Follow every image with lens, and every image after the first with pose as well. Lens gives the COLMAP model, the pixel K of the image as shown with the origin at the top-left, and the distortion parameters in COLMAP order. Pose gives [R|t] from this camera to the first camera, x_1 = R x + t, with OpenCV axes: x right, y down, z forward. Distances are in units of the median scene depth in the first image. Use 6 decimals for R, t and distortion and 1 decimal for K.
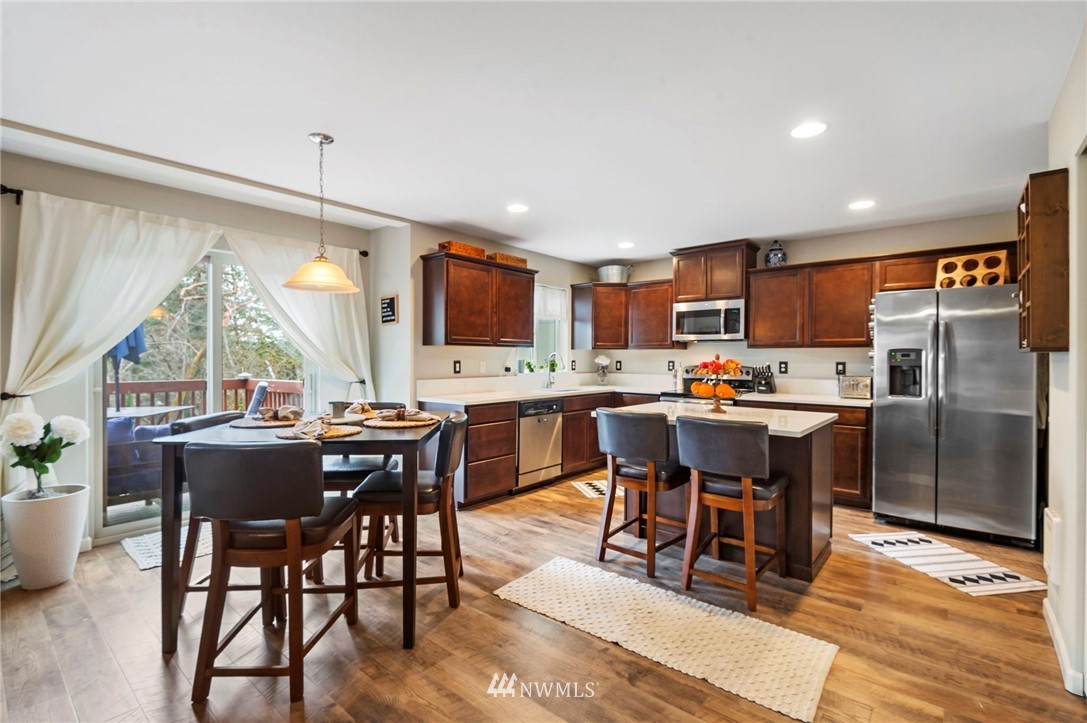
lens RADIAL K [[492.5, 0, 542.4], [0, 492.5, 366.1], [0, 0, 1]] dist [0.018425, -0.011963]
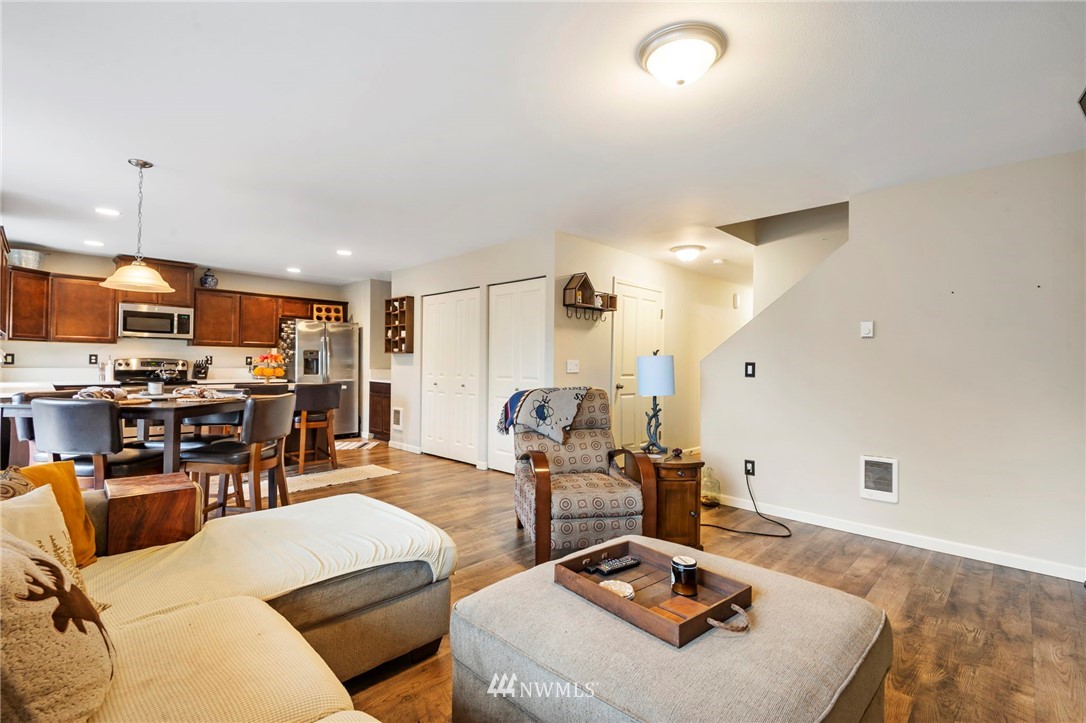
lens RADIAL K [[492.0, 0, 537.6], [0, 492.0, 362.0], [0, 0, 1]] dist [0.018425, -0.011963]
pose [[0.072967, -0.000847, 0.997334, -0.844251], [0.005781, 0.999983, 0.000427, 0.011933], [-0.997318, 0.005734, 0.072971, -0.014562]]
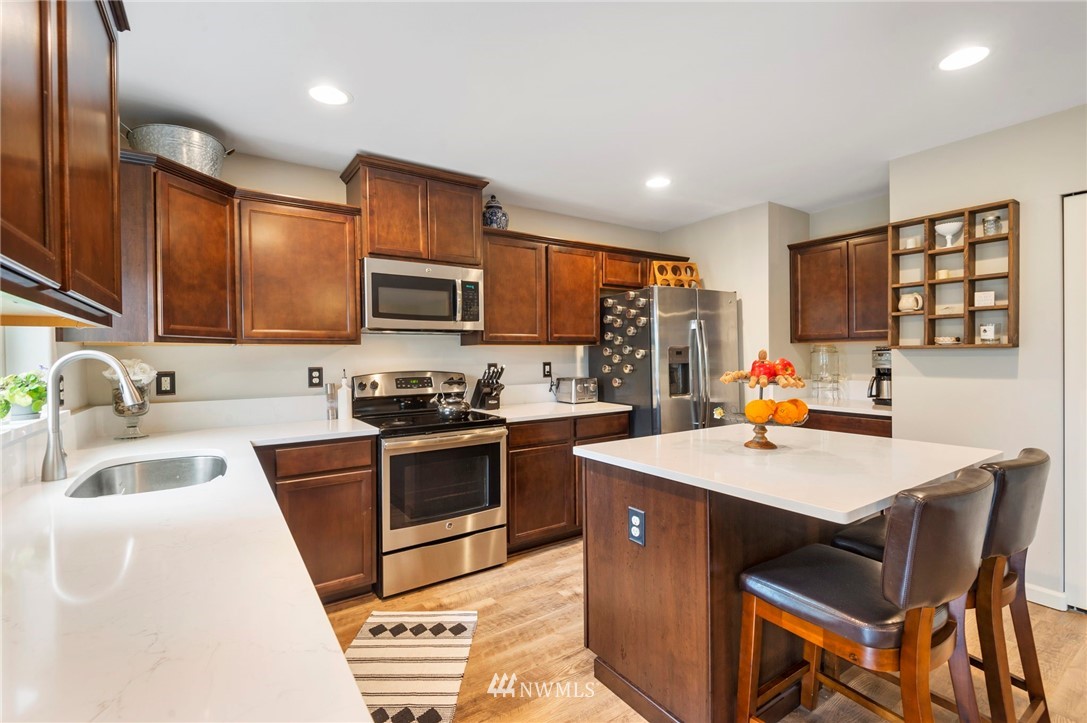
lens RADIAL K [[492.5, 0, 551.1], [0, 492.5, 363.1], [0, 0, 1]] dist [0.018425, -0.011963]
pose [[0.265757, -0.020544, 0.963821, -0.200109], [0.030940, 0.999440, 0.012773, -0.017026], [-0.963543, 0.026426, 0.266244, 0.740491]]
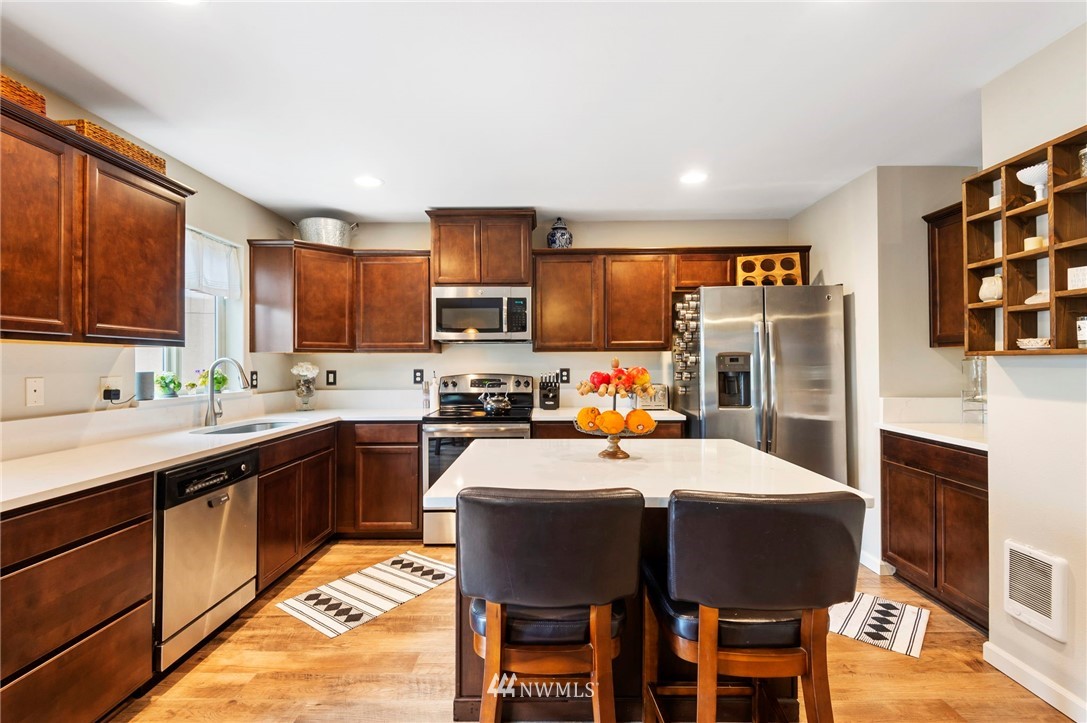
lens RADIAL K [[492.5, 0, 542.0], [0, 492.5, 362.7], [0, 0, 1]] dist [0.018425, -0.011963]
pose [[0.767327, -0.007105, 0.641217, -0.061767], [0.019247, 0.999743, -0.011955, -0.010012], [-0.640967, 0.021515, 0.767267, 0.414344]]
